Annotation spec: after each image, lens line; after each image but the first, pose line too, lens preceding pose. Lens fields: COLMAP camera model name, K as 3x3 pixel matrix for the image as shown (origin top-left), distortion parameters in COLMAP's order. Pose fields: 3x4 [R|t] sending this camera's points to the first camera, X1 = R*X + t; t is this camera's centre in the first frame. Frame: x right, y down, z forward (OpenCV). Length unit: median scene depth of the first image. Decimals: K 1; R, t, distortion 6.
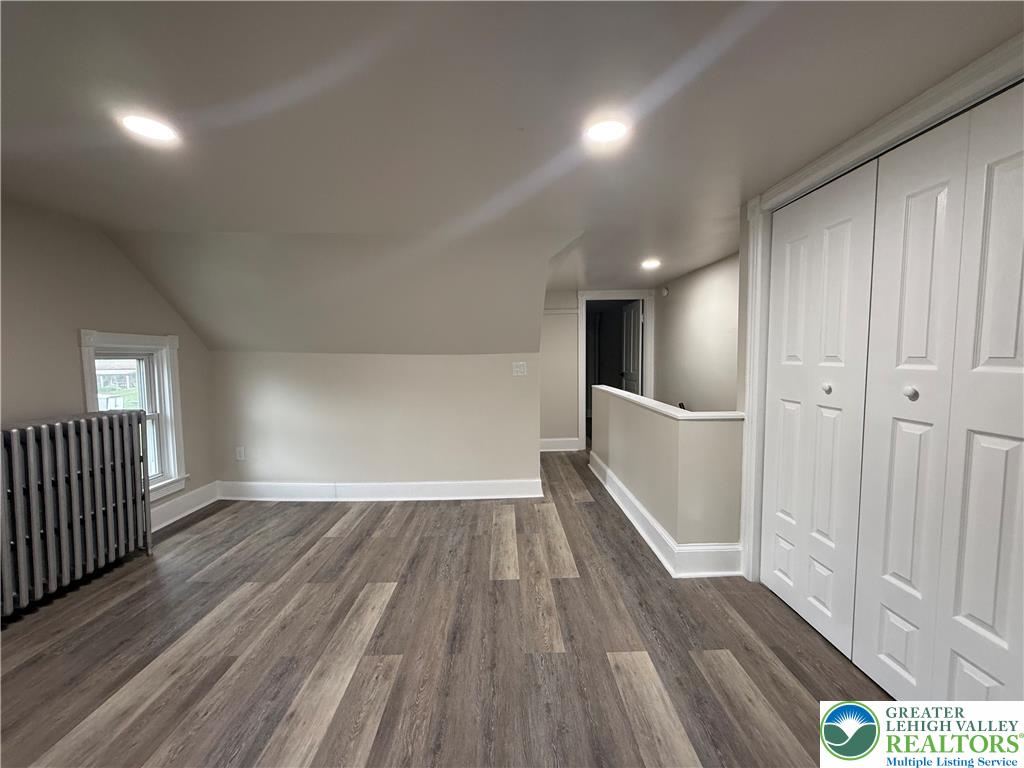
lens RADIAL K [[409.4, 0, 510.8], [0, 409.4, 386.1], [0, 0, 1]] dist [0.001560, 0.000285]
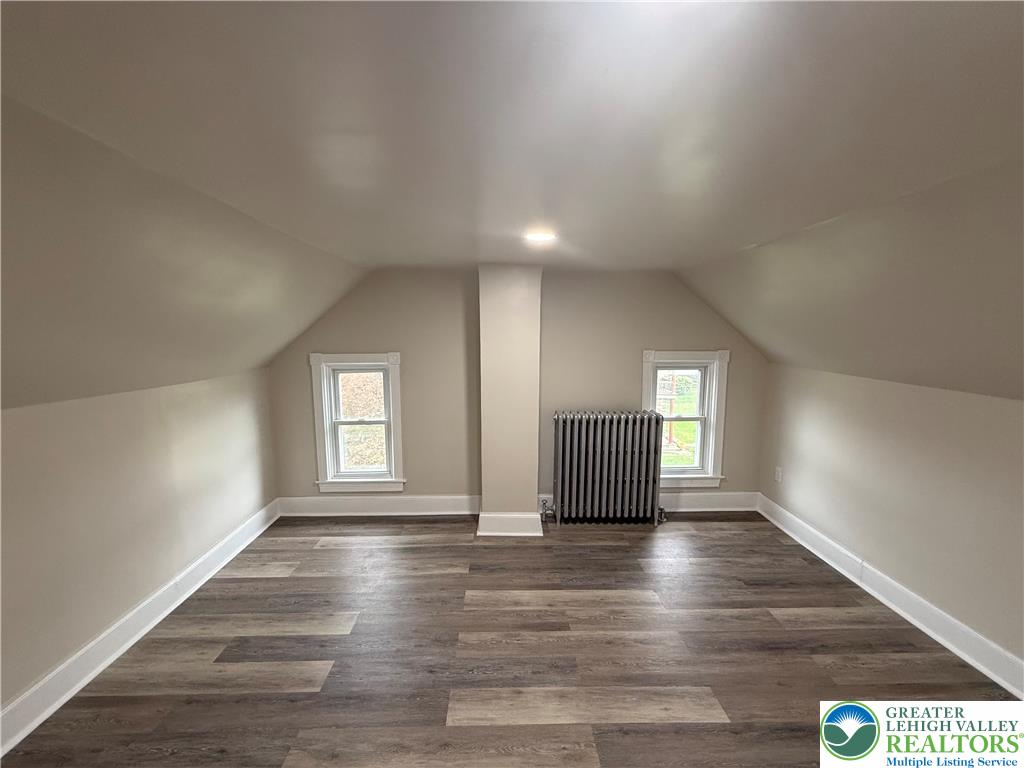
lens RADIAL K [[409.4, 0, 510.8], [0, 409.4, 386.1], [0, 0, 1]] dist [0.001560, 0.000285]
pose [[0.003746, 0.138569, -0.990346, 0.325892], [-0.069713, 0.987979, 0.137974, -0.167237], [0.997560, 0.068523, 0.013361, 0.501457]]
